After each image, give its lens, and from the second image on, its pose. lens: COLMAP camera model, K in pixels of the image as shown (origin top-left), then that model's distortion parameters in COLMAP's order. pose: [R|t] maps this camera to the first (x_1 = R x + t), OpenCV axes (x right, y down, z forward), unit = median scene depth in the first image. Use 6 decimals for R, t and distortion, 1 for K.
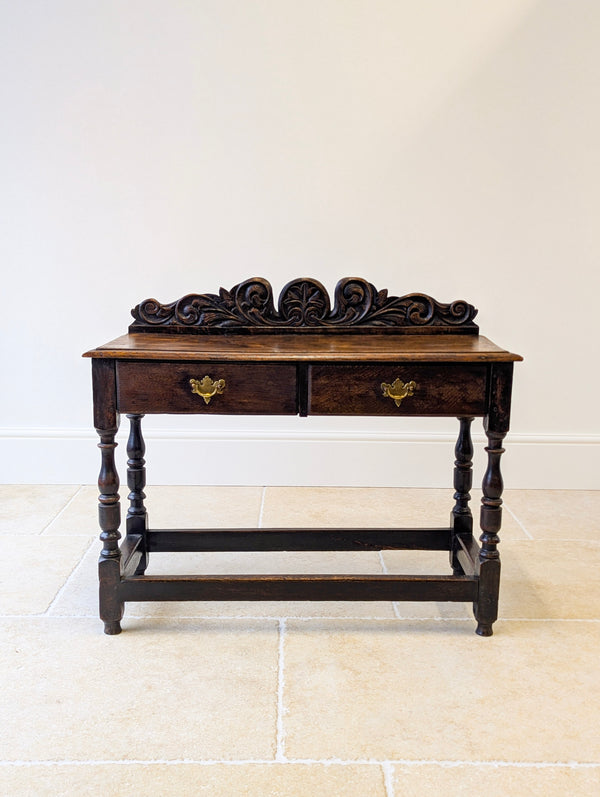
lens RADIAL K [[865.4, 0, 310.2], [0, 865.4, 400.0], [0, 0, 1]] dist [0.100455, -0.328850]
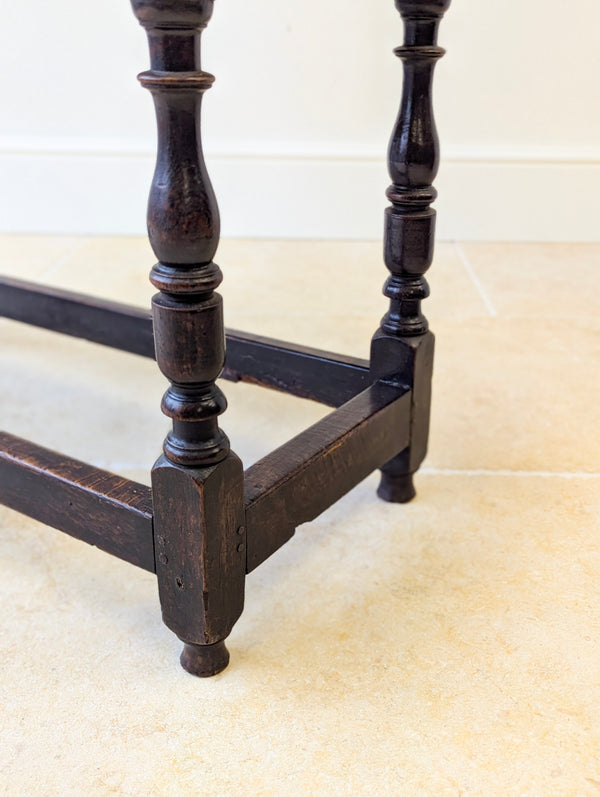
lens RADIAL K [[844.1, 0, 300.0], [0, 844.1, 398.5], [0, 0, 1]] dist [0.039242, -0.014325]
pose [[0.810963, 0.231514, -0.537346, 0.357086], [-0.103400, 0.960640, 0.257837, 0.071169], [0.575889, -0.153535, 0.802981, 0.708542]]
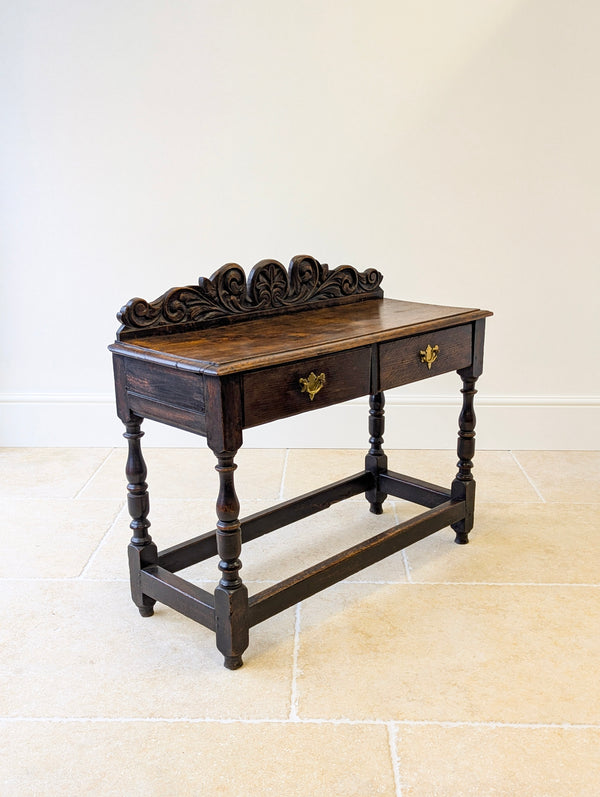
lens RADIAL K [[844.1, 0, 300.0], [0, 844.1, 398.5], [0, 0, 1]] dist [0.039242, -0.014325]
pose [[0.710050, -0.191988, 0.677473, -0.662974], [0.138610, 0.981397, 0.132841, -0.108318], [-0.690374, -0.000419, 0.723452, 0.277097]]
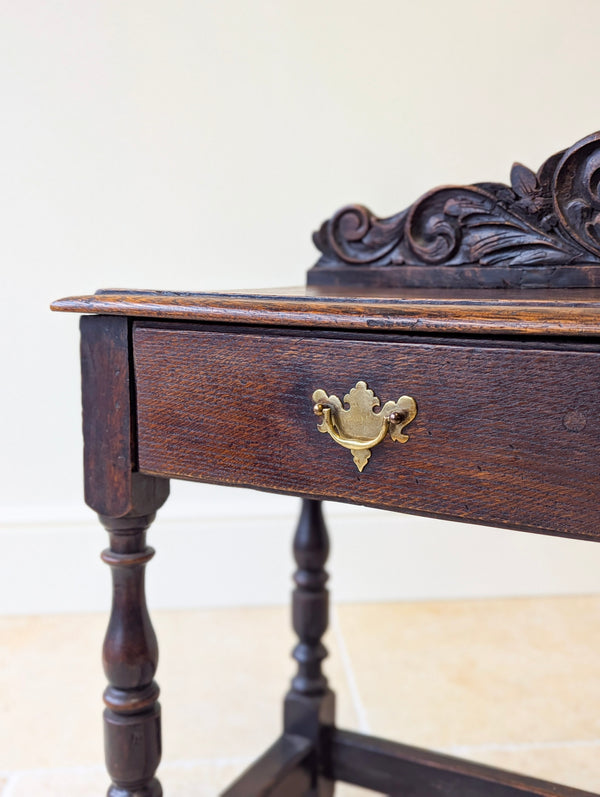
lens RADIAL K [[861.5, 0, 300.6], [0, 861.5, 386.4], [0, 0, 1]] dist [0.017221, 0.029419]
pose [[0.868009, 0.051600, -0.493860, 0.008777], [-0.074461, 0.996866, -0.026716, -0.013749], [0.490933, 0.059963, 0.869131, 0.623285]]
